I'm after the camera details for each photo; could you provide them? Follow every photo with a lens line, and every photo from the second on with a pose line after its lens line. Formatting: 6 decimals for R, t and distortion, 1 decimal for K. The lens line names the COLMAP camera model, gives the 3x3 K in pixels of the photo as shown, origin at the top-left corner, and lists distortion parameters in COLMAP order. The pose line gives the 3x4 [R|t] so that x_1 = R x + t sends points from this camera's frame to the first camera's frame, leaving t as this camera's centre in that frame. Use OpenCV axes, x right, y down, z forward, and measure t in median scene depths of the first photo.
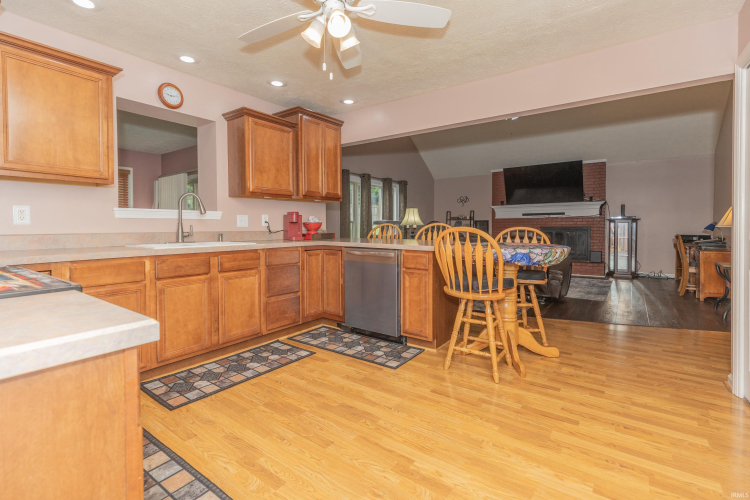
lens RADIAL K [[360.1, 0, 357.2], [0, 360.1, 234.5], [0, 0, 1]] dist [0.002863, 0.000250]
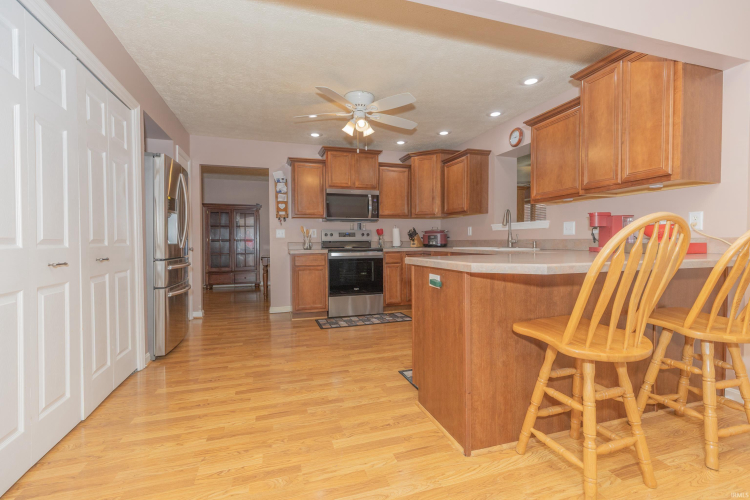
lens RADIAL K [[333.3, 0, 371.0], [0, 333.3, 247.7], [0, 0, 1]] dist [0.004092, 0.000381]
pose [[-0.579818, 0.019540, -0.814512, 0.914032], [-0.015360, 0.999273, 0.034906, -0.013061], [0.814601, 0.032751, -0.579096, 1.461241]]
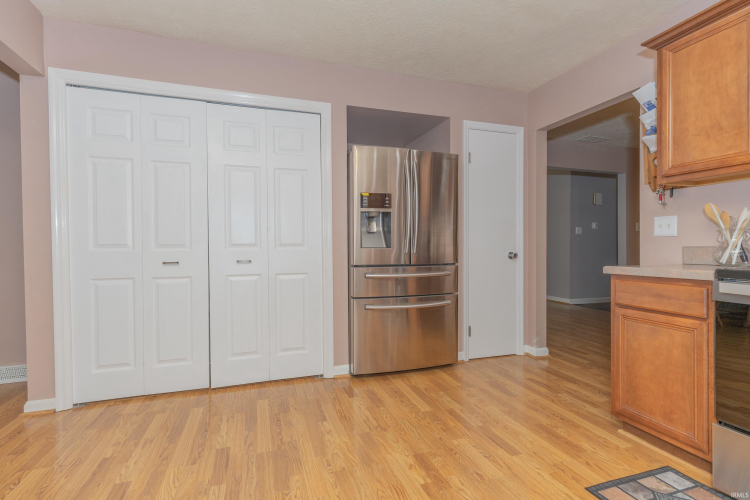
lens RADIAL K [[350.0, 0, 368.4], [0, 350.0, 249.8], [0, 0, 1]] dist [0.001052, -0.000119]
pose [[-0.824658, -0.001869, 0.565629, -0.143590], [0.019190, 0.999326, 0.031279, -0.002572], [-0.565306, 0.036649, -0.824067, 1.093083]]
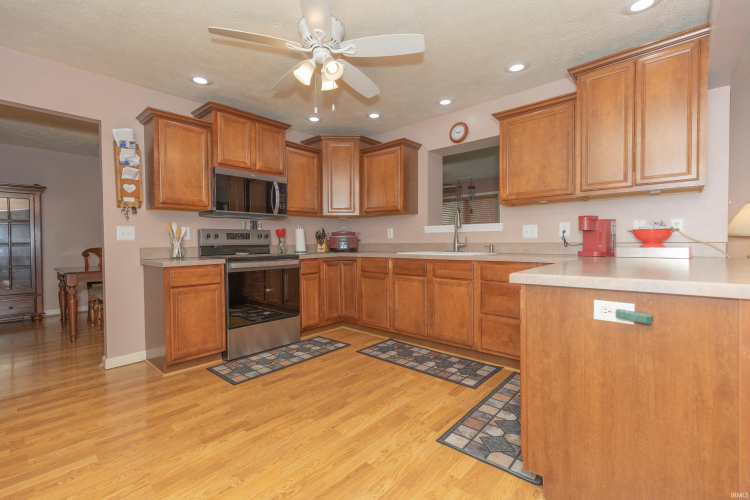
lens RADIAL K [[331.6, 0, 369.0], [0, 331.6, 250.5], [0, 0, 1]] dist [0.001439, 0.000057]
pose [[-0.089821, 0.025621, -0.995628, 0.736392], [-0.018317, 0.999457, 0.027372, -0.007804], [0.995789, 0.020695, -0.089303, 0.909204]]
